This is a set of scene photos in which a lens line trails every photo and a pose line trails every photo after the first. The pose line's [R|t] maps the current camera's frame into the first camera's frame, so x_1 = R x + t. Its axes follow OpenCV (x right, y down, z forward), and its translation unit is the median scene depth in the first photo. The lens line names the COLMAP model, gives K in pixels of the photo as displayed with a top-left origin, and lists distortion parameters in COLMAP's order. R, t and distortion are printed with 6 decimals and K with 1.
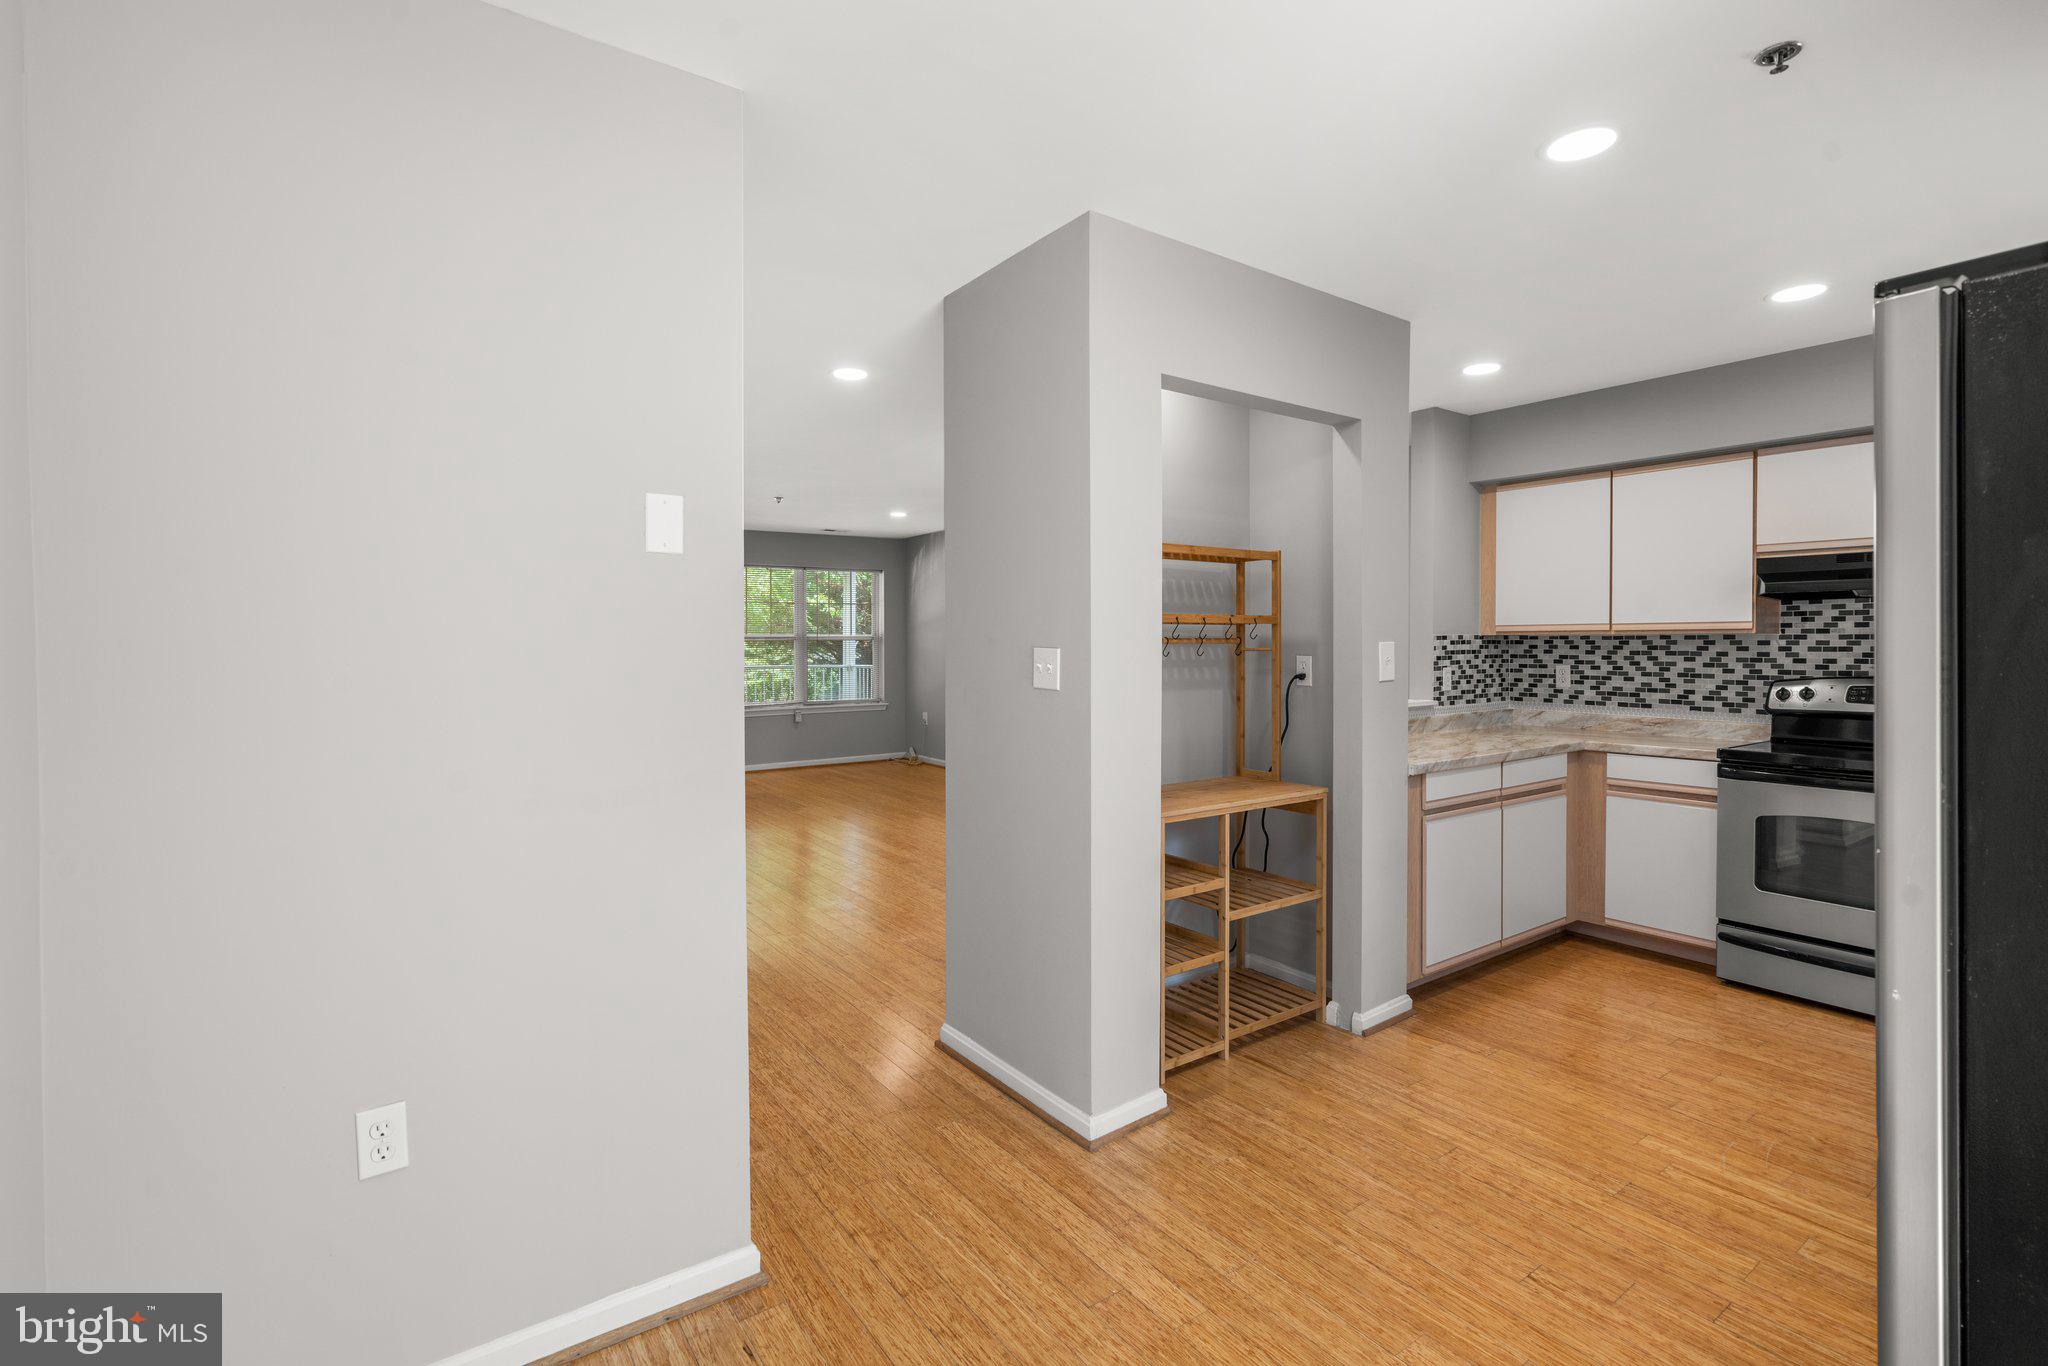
lens RADIAL K [[934.2, 0, 1022.0], [0, 934.2, 652.1], [0, 0, 1]] dist [-0.009685, 0.003843]
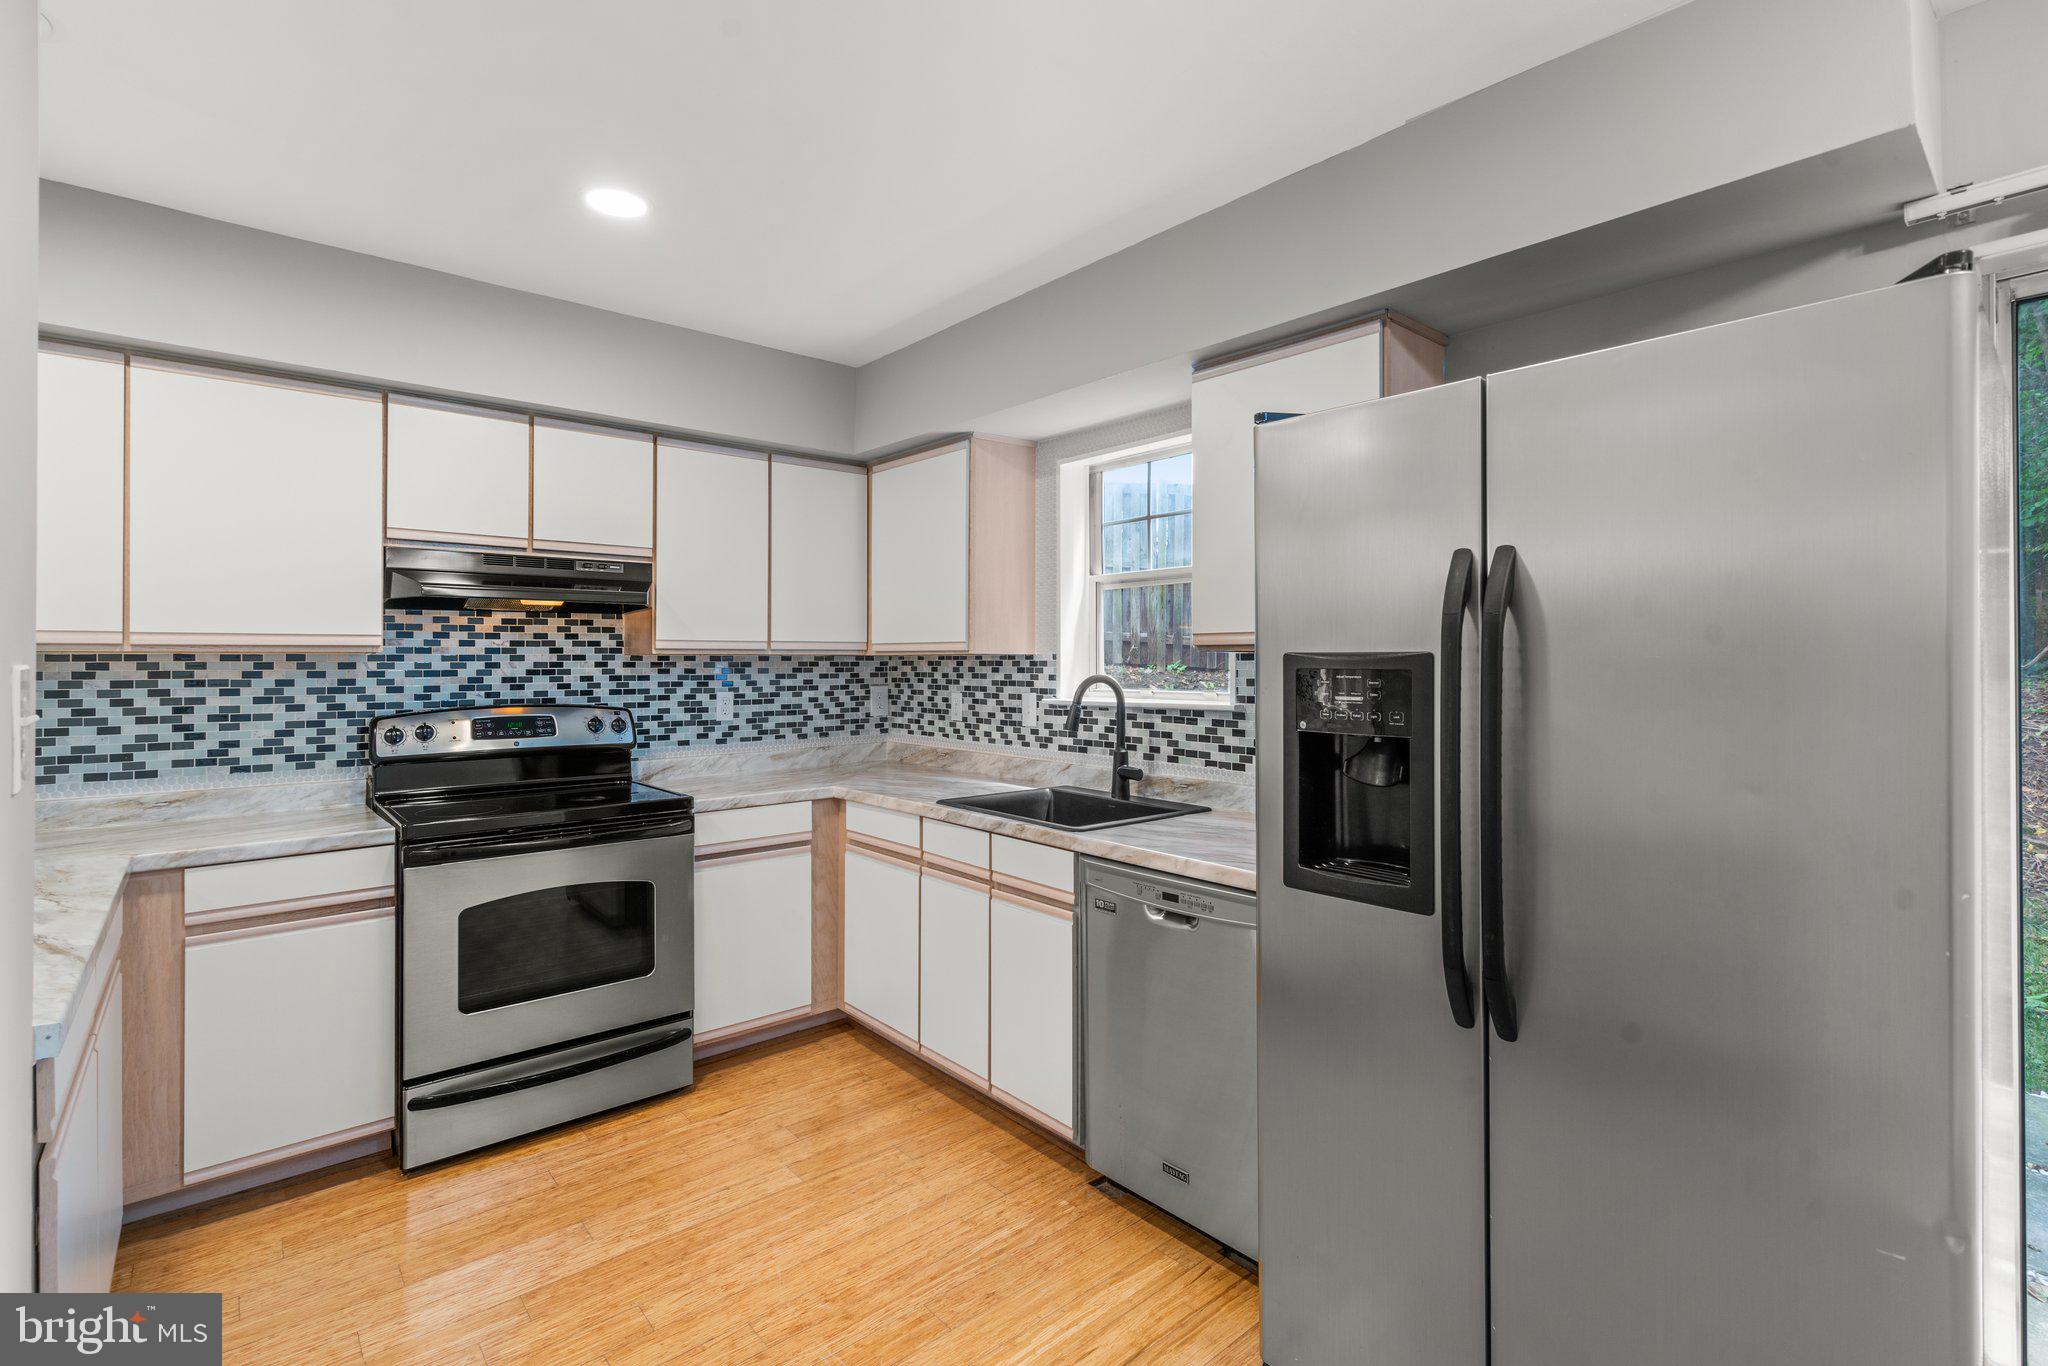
lens RADIAL K [[934.2, 0, 1022.9], [0, 934.2, 652.9], [0, 0, 1]] dist [-0.009685, 0.003843]
pose [[-0.098551, 0.010683, 0.995075, 0.037064], [0.015381, 0.999839, -0.009211, -0.005351], [-0.995013, 0.014397, -0.098699, 0.555729]]
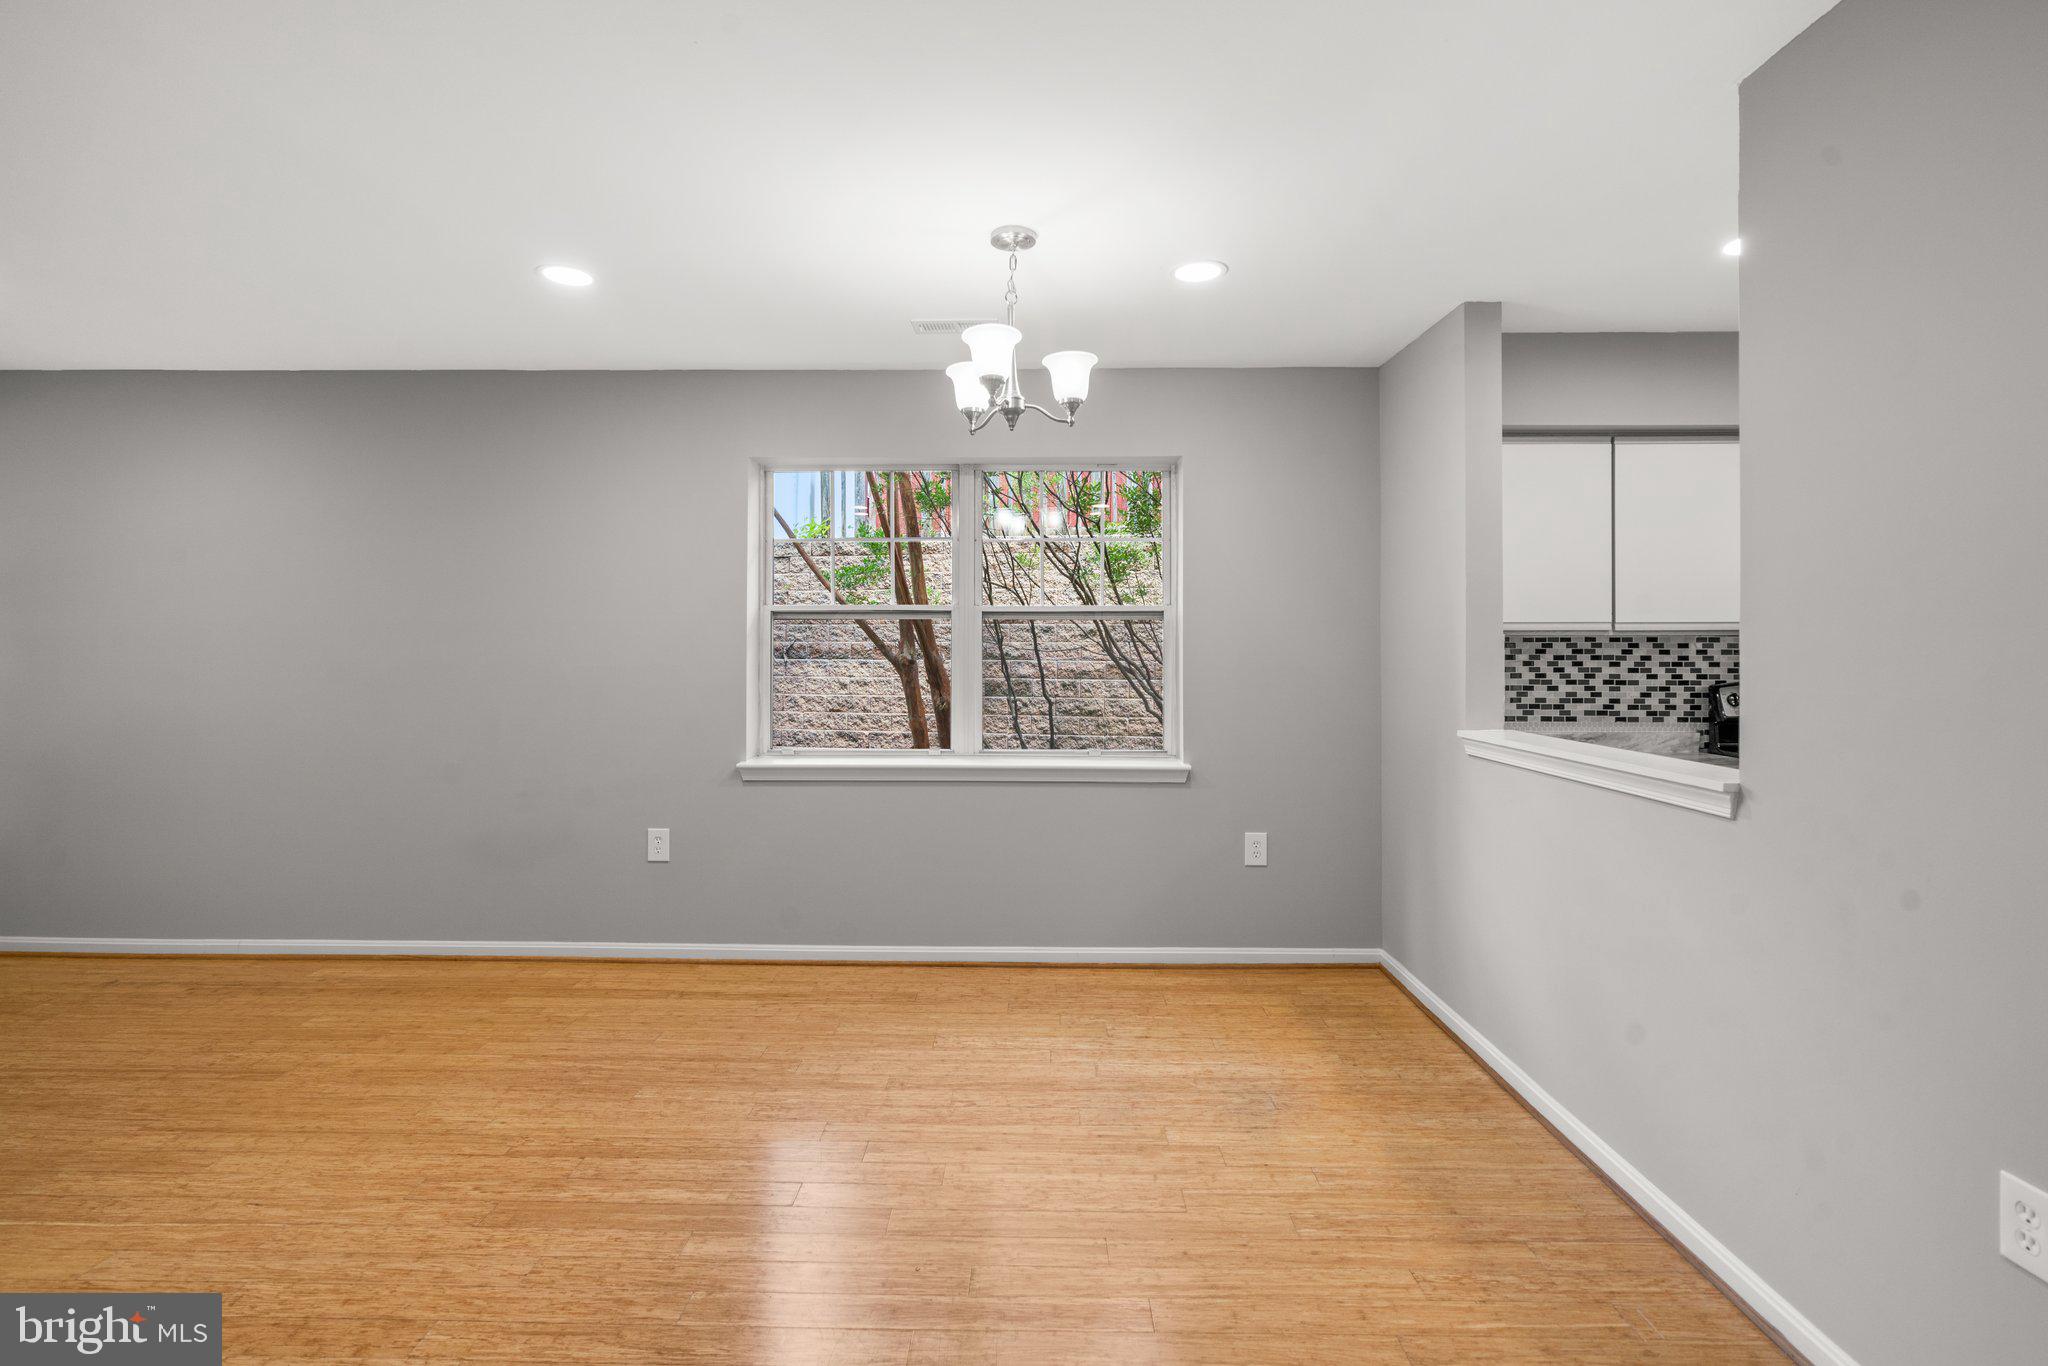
lens RADIAL K [[934.2, 0, 1021.5], [0, 934.2, 648.2], [0, 0, 1]] dist [-0.009685, 0.003843]
pose [[0.591629, 0.000203, 0.806211, -0.355418], [0.008853, 0.999938, -0.006749, -0.007147], [-0.806162, 0.011131, 0.591590, 0.984571]]
